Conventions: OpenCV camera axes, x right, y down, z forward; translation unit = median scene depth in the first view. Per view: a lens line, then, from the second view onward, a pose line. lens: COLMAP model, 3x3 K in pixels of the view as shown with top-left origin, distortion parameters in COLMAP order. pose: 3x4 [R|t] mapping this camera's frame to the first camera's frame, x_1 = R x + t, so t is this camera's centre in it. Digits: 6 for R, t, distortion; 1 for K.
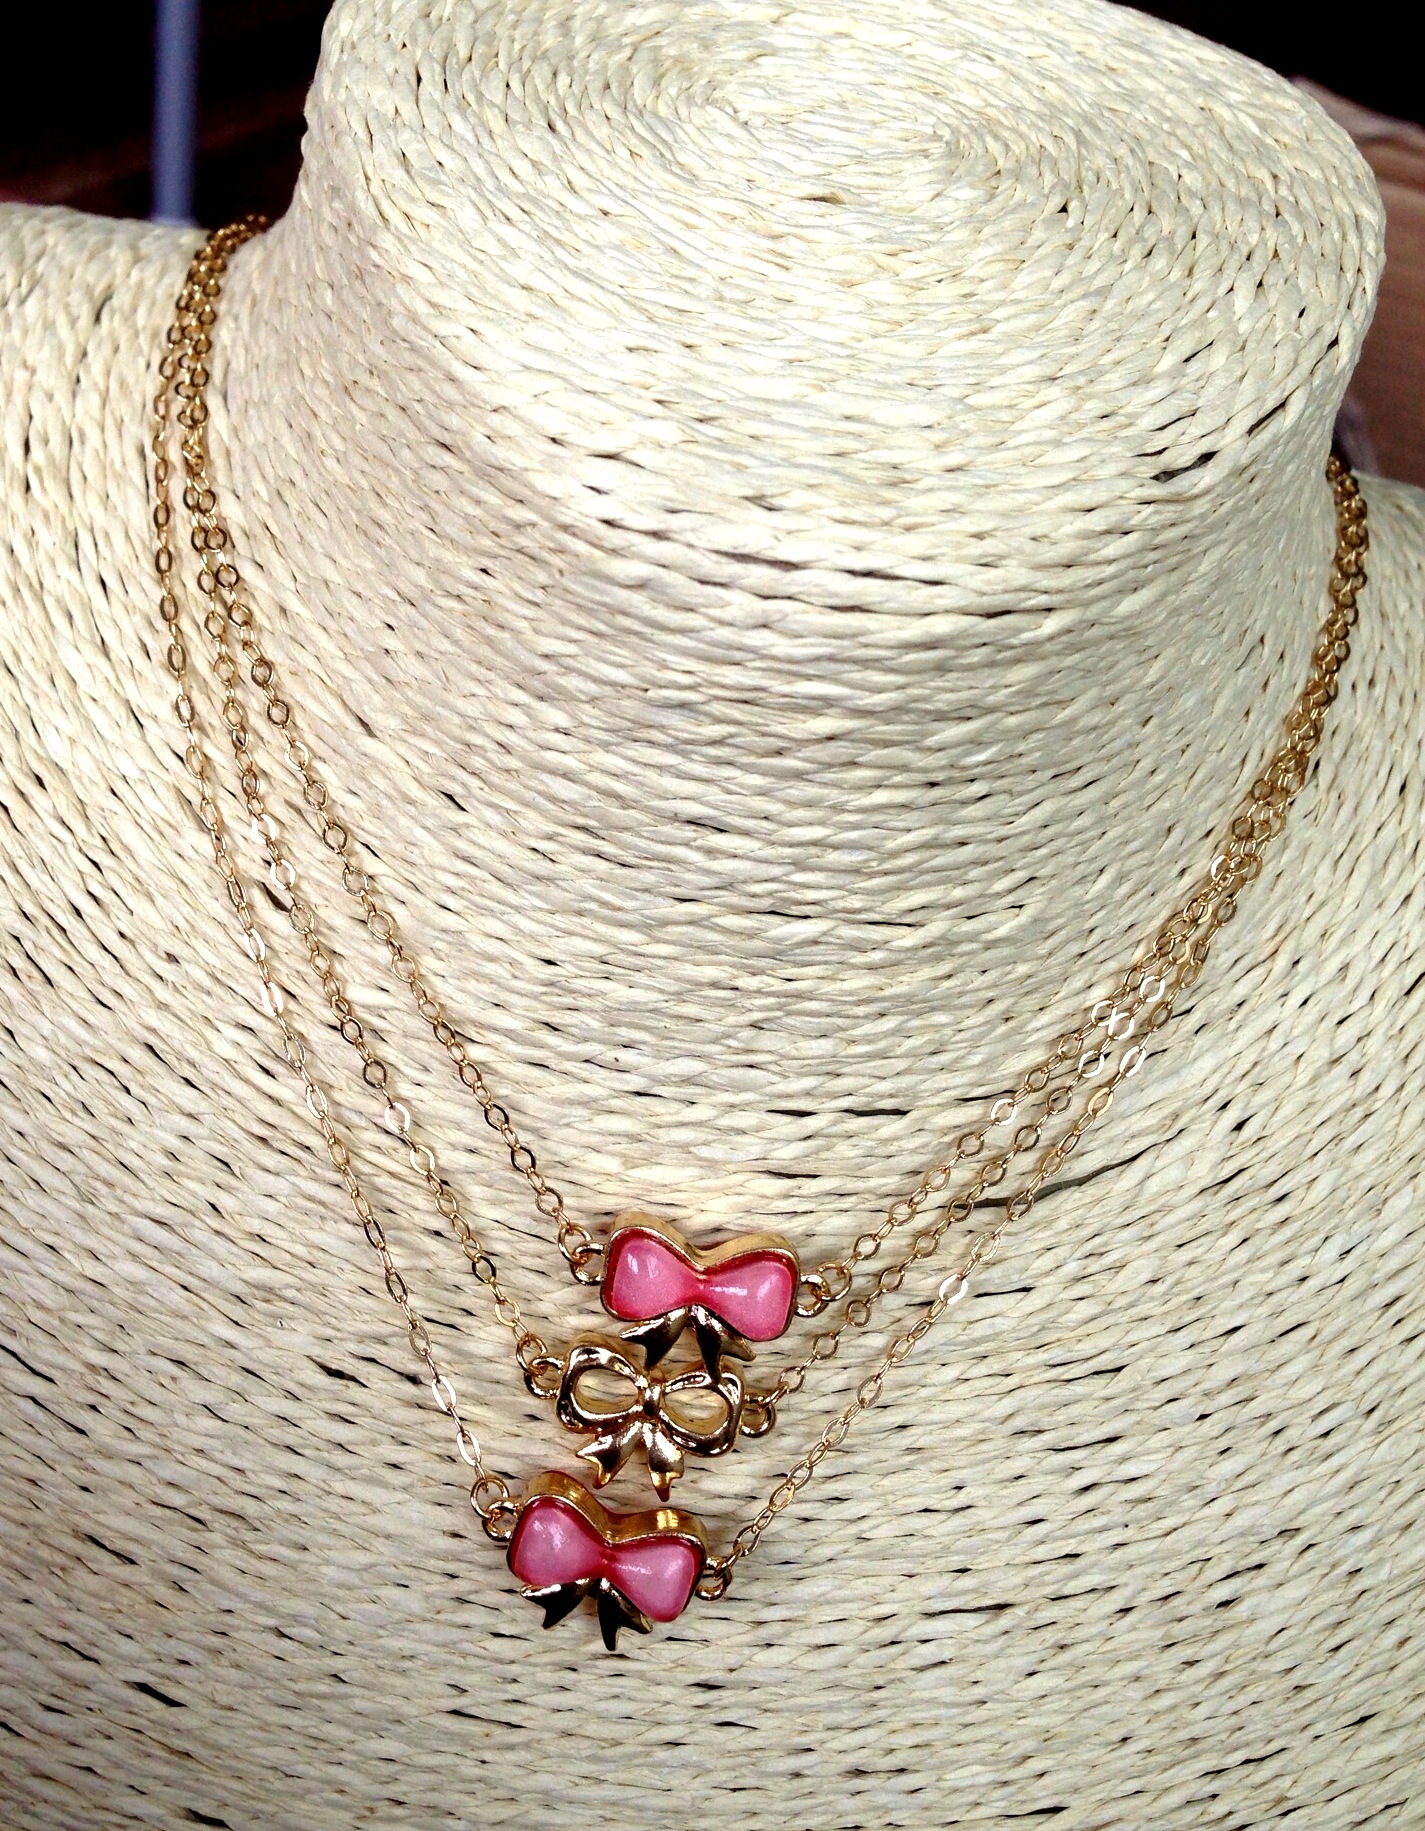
lens RADIAL K [[1971.1, 0, 652.9], [0, 1971.1, 950.0], [0, 0, 1]] dist [0.048292, -0.032562]
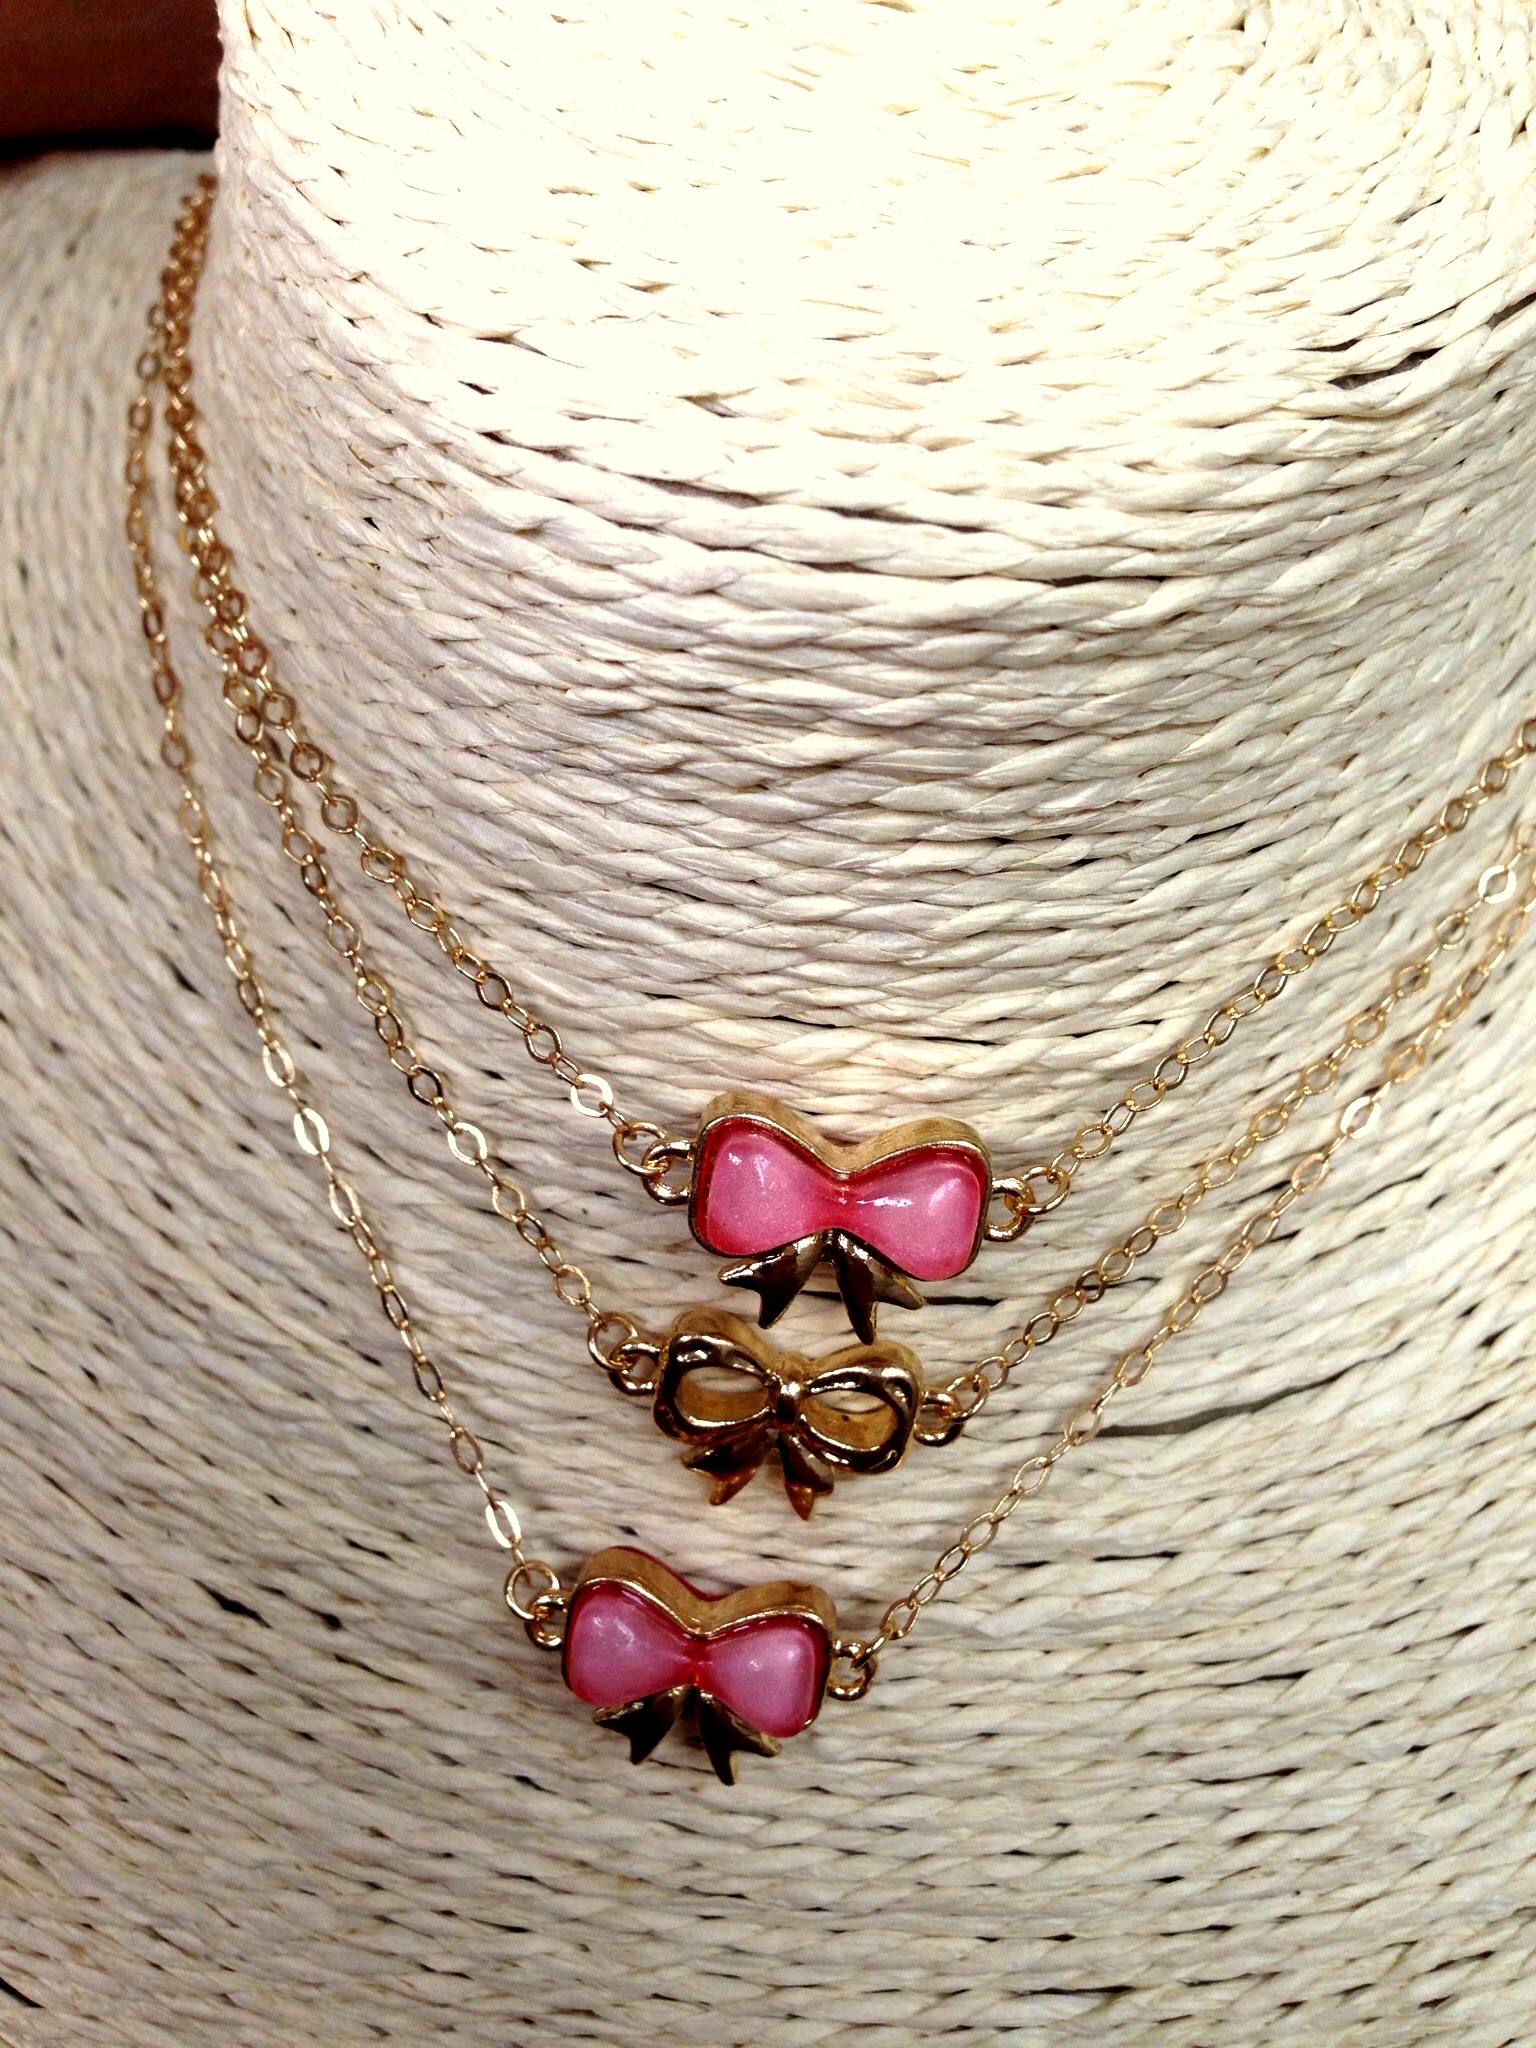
lens RADIAL K [[1991.2, 0, 771.0], [0, 1991.2, 1014.1], [0, 0, 1]] dist [0.108084, -0.307960]
pose [[0.991740, 0.036937, -0.122830, 0.137008], [-0.038238, 0.999235, -0.008252, -0.013622], [0.122431, 0.012881, 0.992393, 0.276041]]
